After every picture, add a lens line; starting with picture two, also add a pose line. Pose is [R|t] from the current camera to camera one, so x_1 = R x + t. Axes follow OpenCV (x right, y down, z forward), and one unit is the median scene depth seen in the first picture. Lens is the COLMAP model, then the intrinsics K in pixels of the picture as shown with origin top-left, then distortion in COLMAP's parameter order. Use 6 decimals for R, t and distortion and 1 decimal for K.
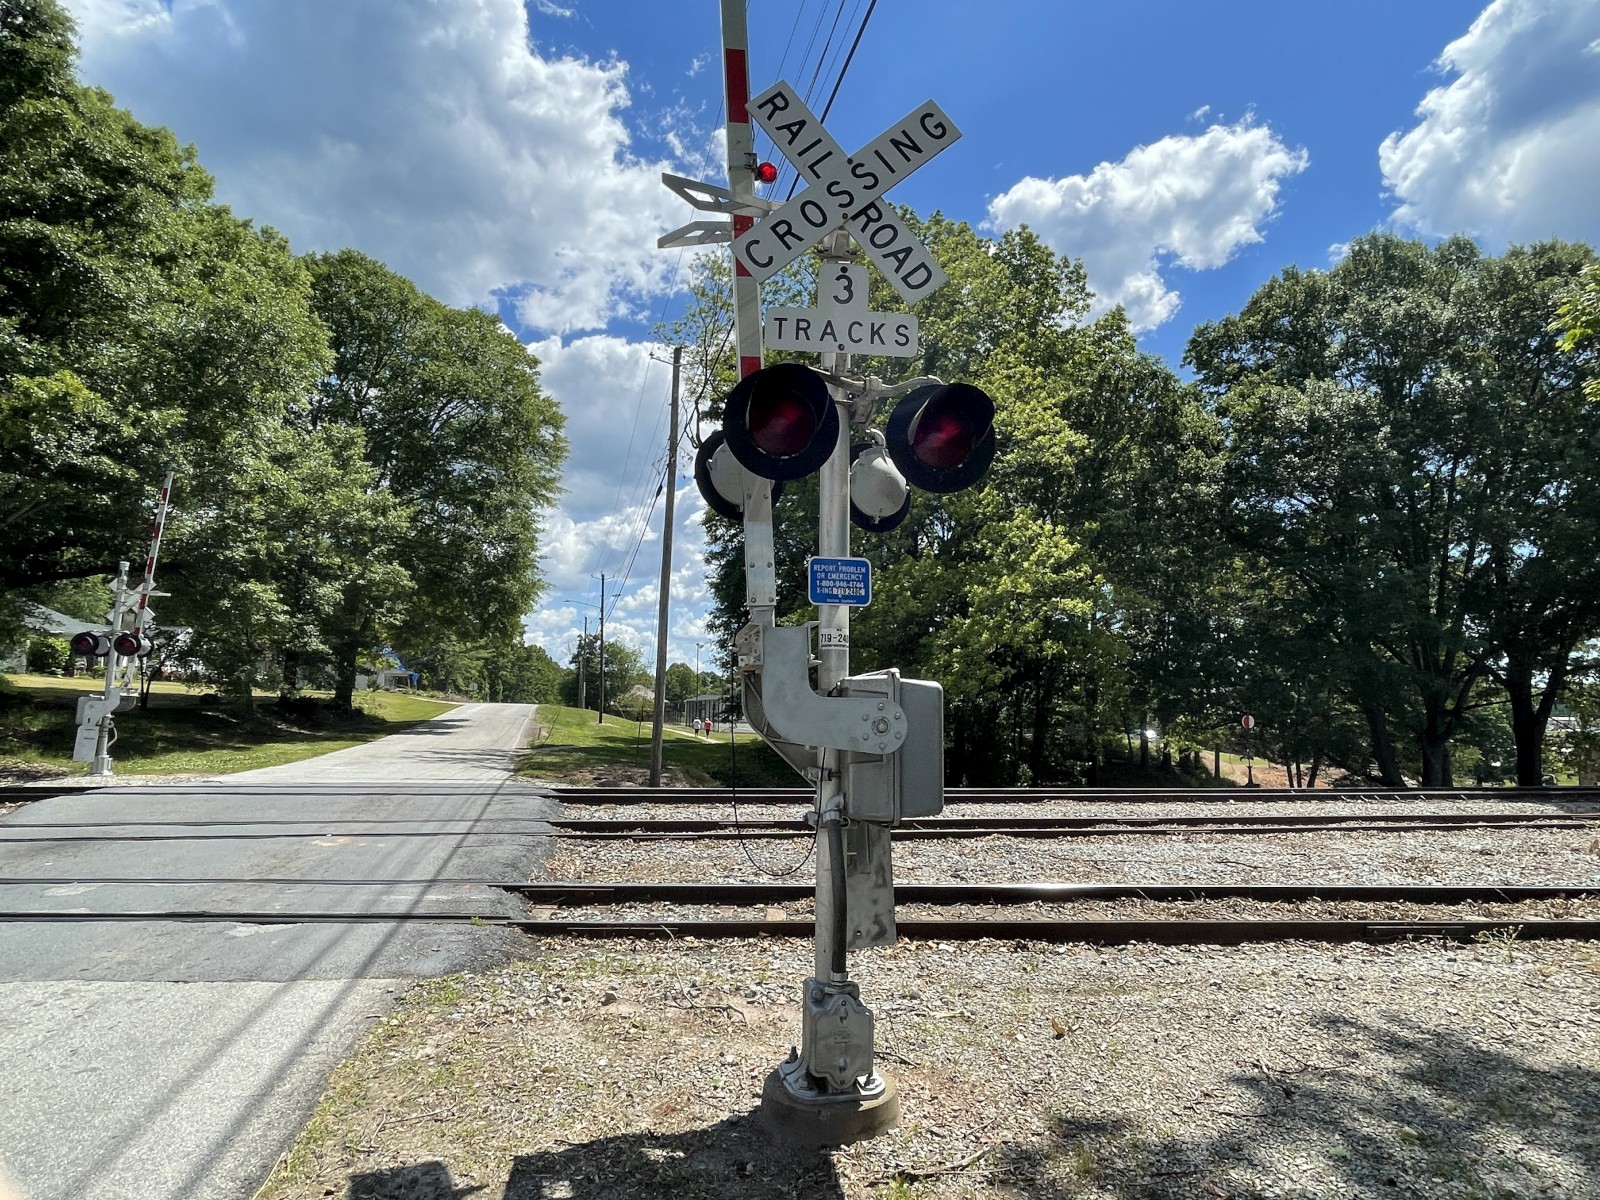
lens RADIAL K [[875.8, 0, 805.2], [0, 875.8, 595.6], [0, 0, 1]] dist [-0.001782, -0.001280]
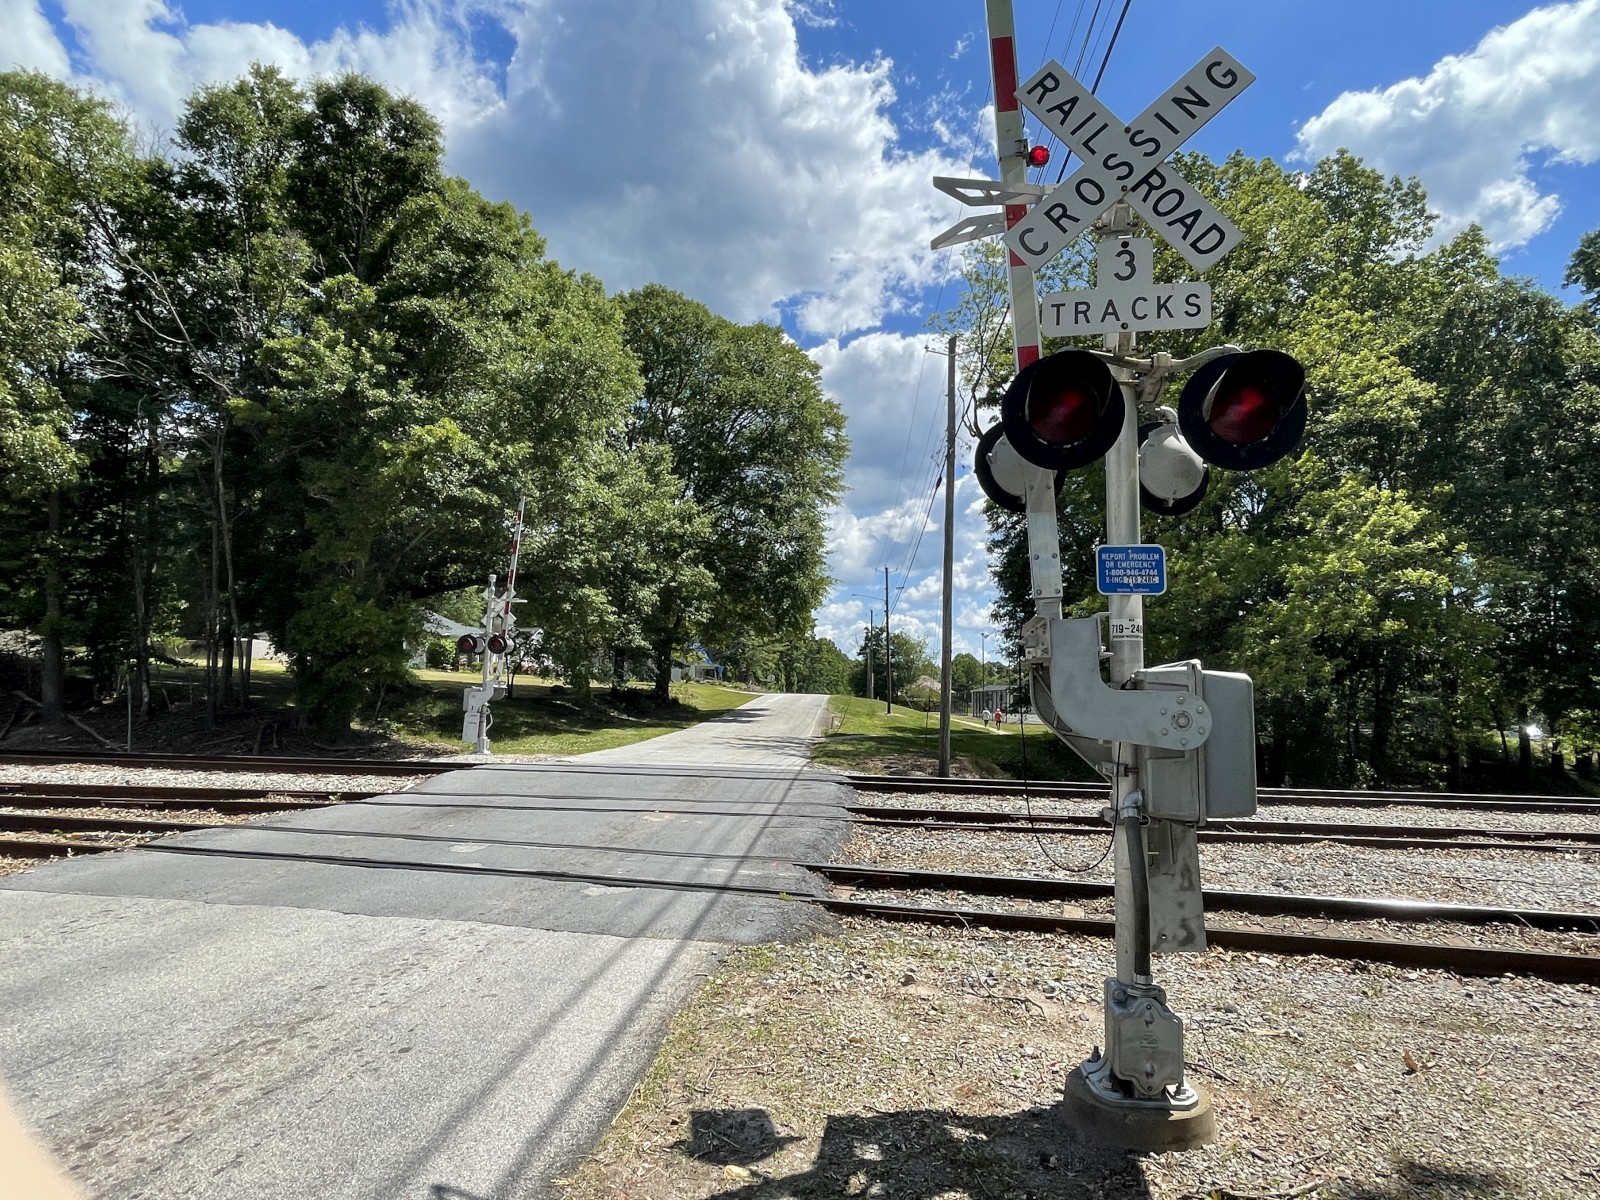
lens RADIAL K [[883.4, 0, 817.9], [0, 883.4, 598.9], [0, 0, 1]] dist [-0.002090, -0.002177]
pose [[0.953472, -0.030531, -0.299931, 0.000875], [0.035297, 0.999322, 0.010482, -0.003129], [0.299408, -0.020581, 0.953903, -0.012777]]
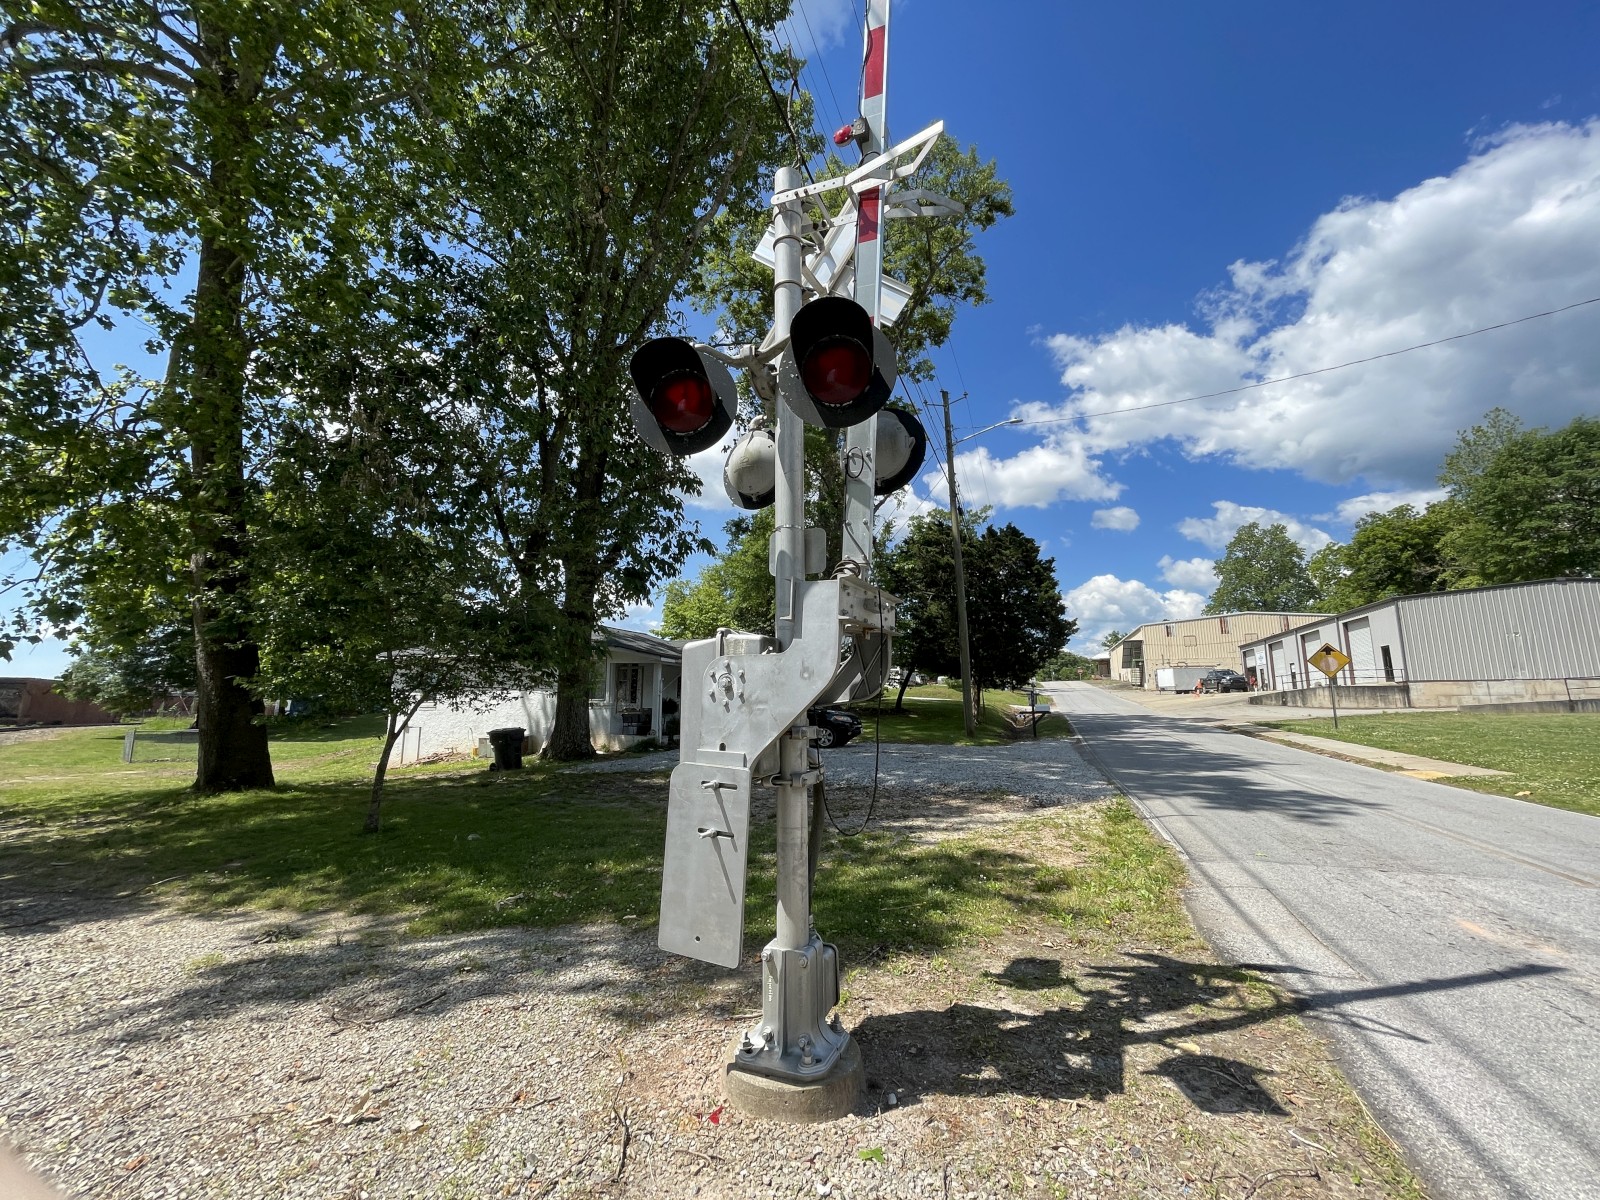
lens RADIAL K [[638.4, 0, 804.5], [0, 638.4, 603.6], [0, 0, 1]] dist [-0.000671, 0.000030]
pose [[-0.812883, 0.093222, 0.574918, -0.225446], [-0.086514, 0.956831, -0.277472, 0.141391], [-0.575966, -0.275291, -0.769726, 0.863995]]
